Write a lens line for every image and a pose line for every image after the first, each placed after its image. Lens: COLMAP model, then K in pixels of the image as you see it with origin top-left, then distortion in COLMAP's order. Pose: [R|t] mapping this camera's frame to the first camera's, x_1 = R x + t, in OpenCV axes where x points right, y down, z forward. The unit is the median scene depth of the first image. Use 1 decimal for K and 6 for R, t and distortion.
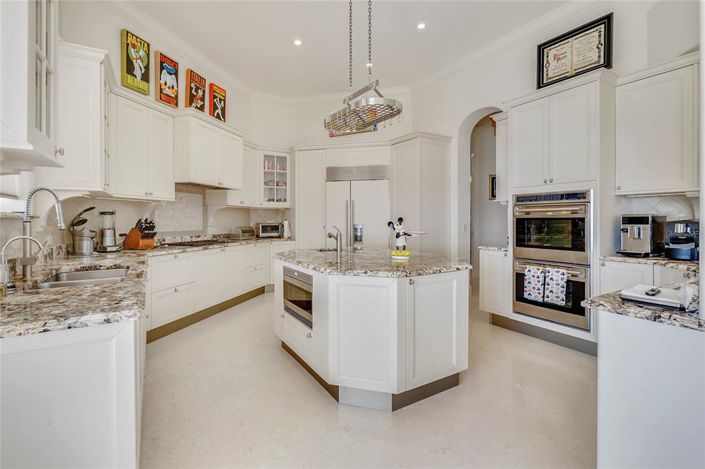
lens RADIAL K [[326.2, 0, 349.4], [0, 326.2, 219.5], [0, 0, 1]] dist [0.001247, 0.002540]
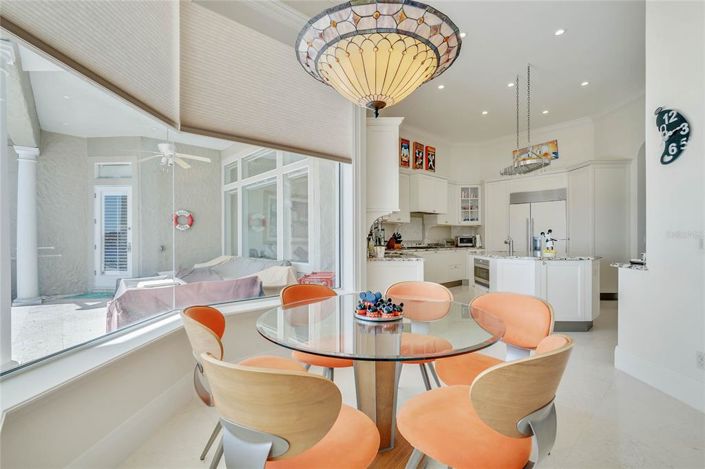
lens RADIAL K [[326.2, 0, 352.0], [0, 326.2, 236.3], [0, 0, 1]] dist [0.001247, 0.002540]
pose [[0.840607, -0.004409, -0.541628, 0.119141], [0.002278, 0.999987, -0.004604, 0.018499], [0.541641, 0.002637, 0.840606, -0.502441]]
